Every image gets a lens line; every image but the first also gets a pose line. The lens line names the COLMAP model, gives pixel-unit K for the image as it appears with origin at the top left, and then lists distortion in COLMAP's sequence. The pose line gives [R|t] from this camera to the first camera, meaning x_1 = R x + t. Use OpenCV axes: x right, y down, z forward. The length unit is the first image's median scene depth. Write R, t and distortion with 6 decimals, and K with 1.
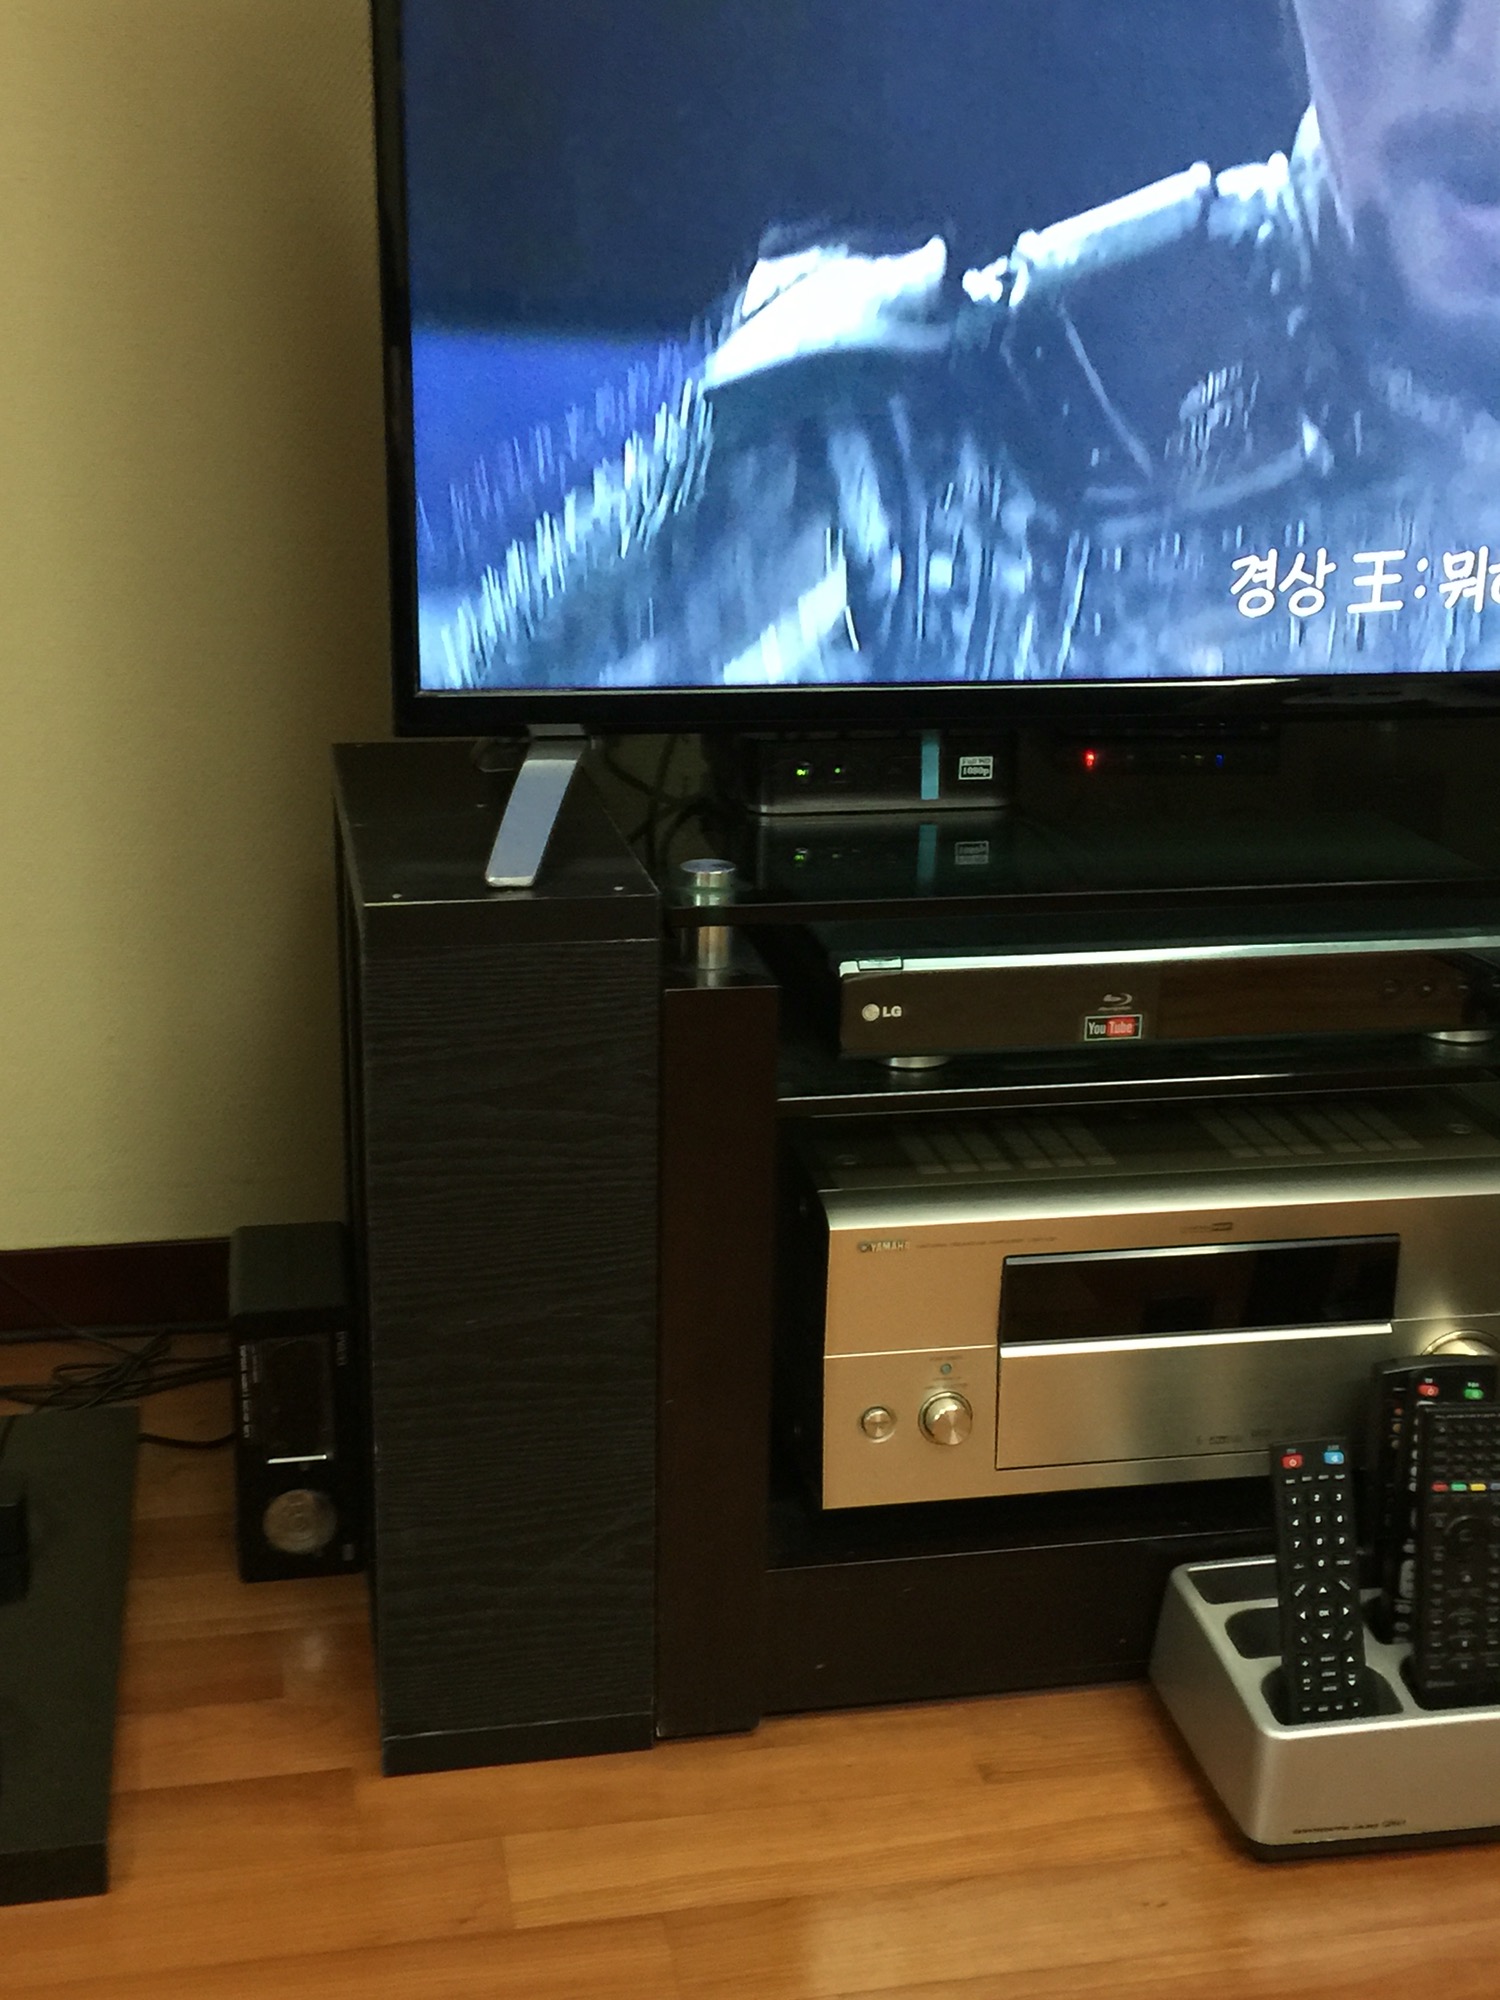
lens RADIAL K [[2478.6, 0, 750.0], [0, 2478.6, 1000.0], [0, 0, 1]] dist [0.012276, 0.027804]
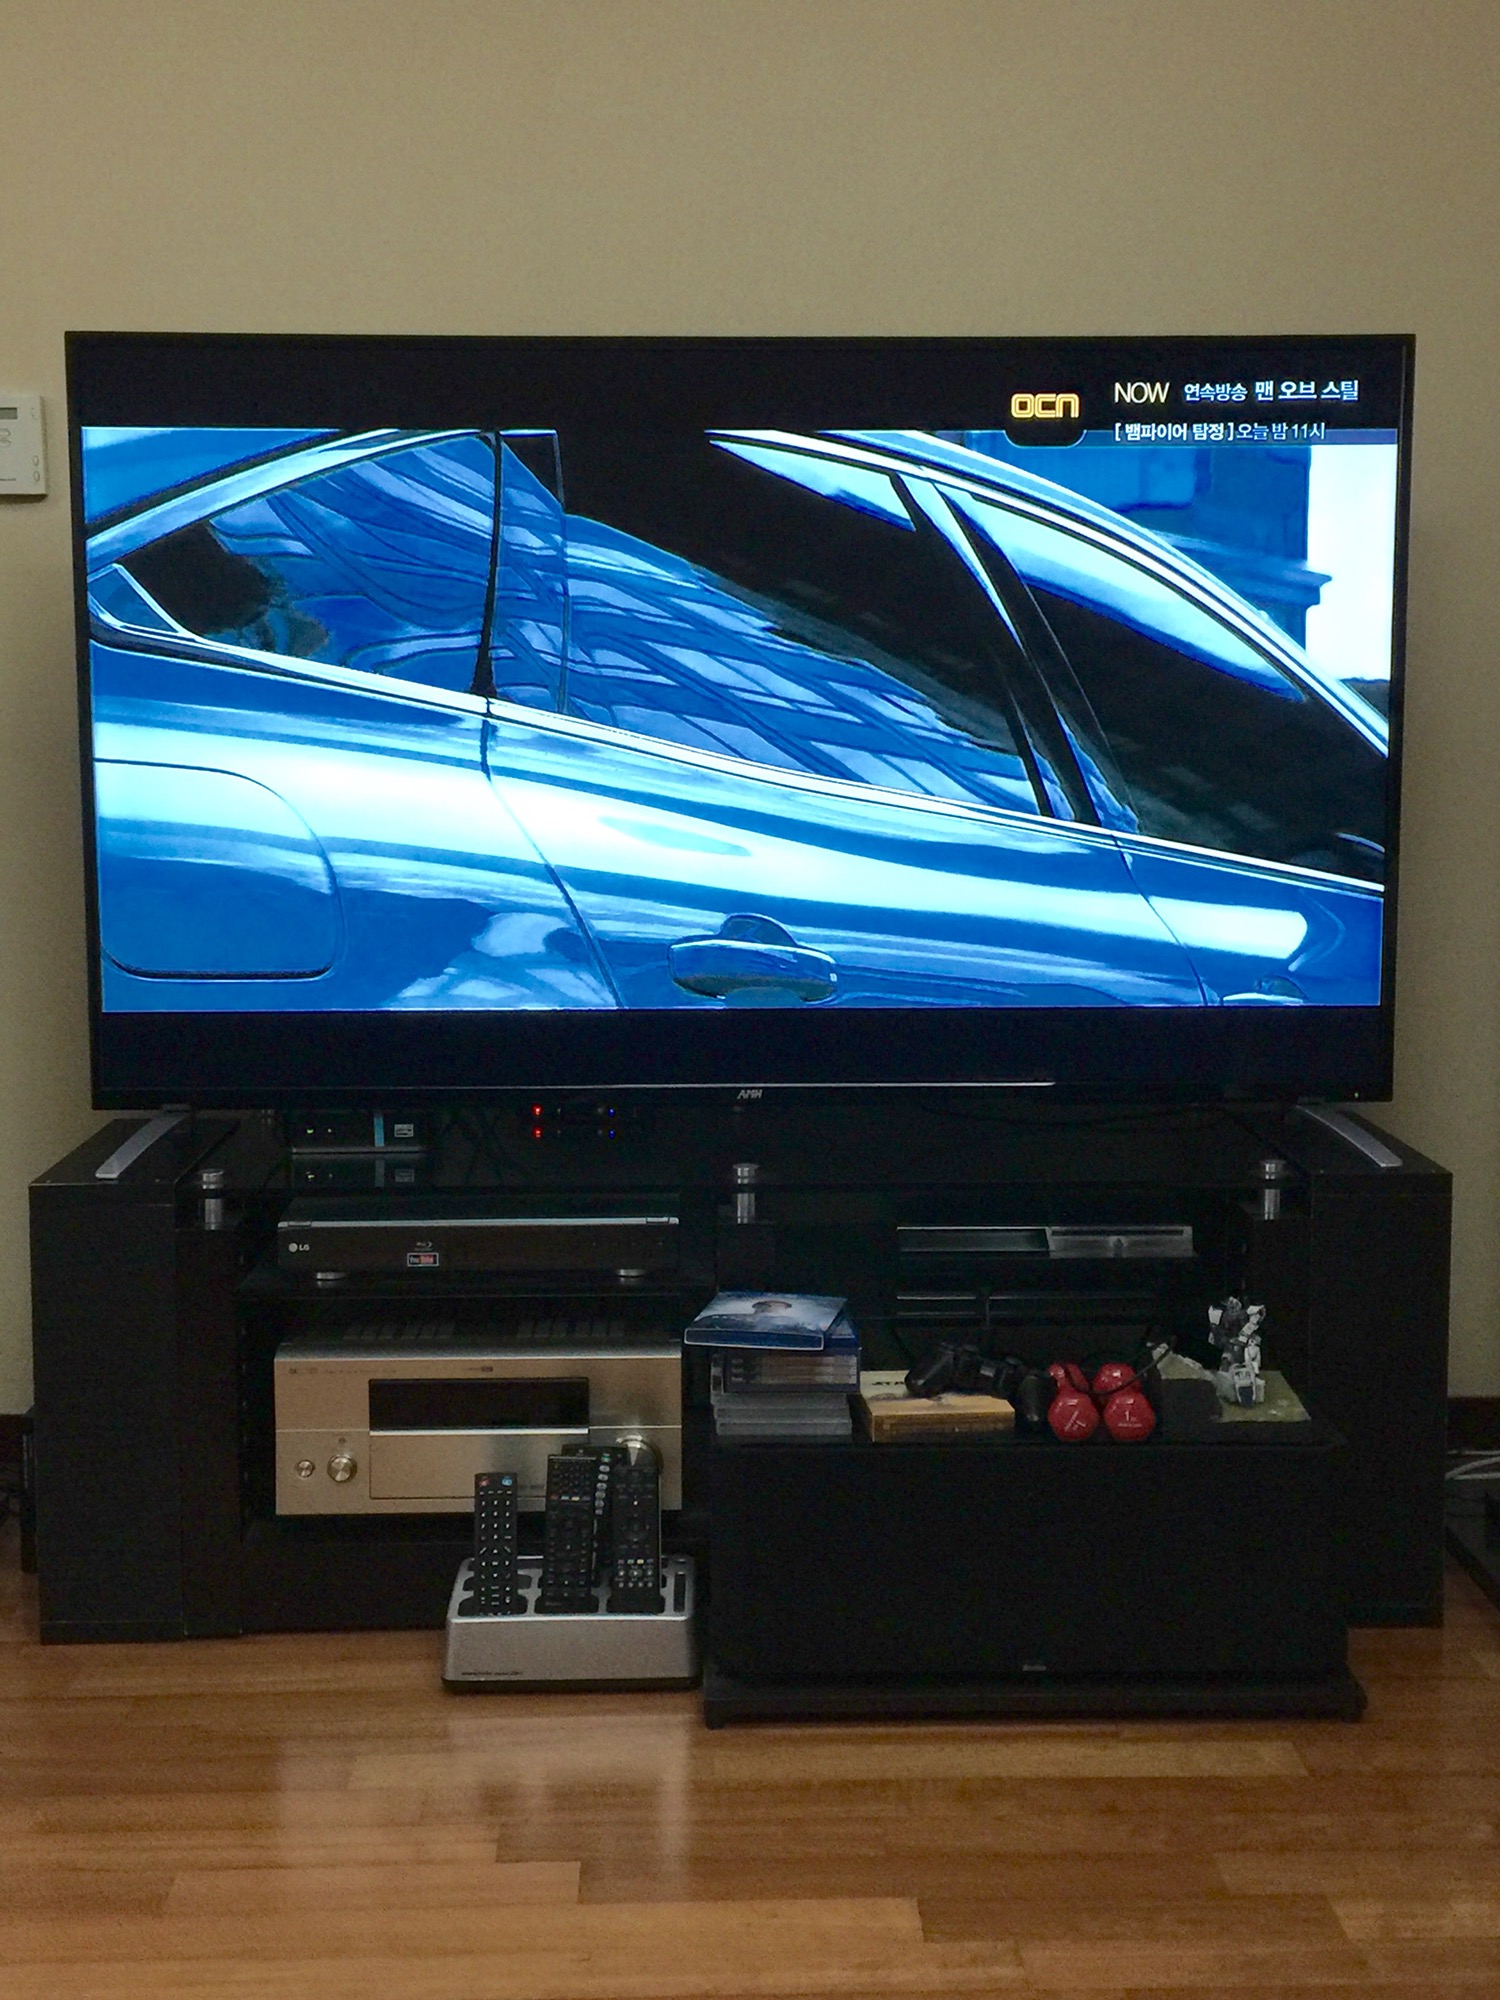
lens RADIAL K [[2478.6, 0, 750.0], [0, 2478.6, 1000.0], [0, 0, 1]] dist [0.012276, 0.027804]
pose [[0.988628, 0.002256, -0.150363, 0.684123], [-0.029291, 0.983625, -0.177833, 0.147320], [0.147500, 0.180215, 0.972505, -0.878078]]
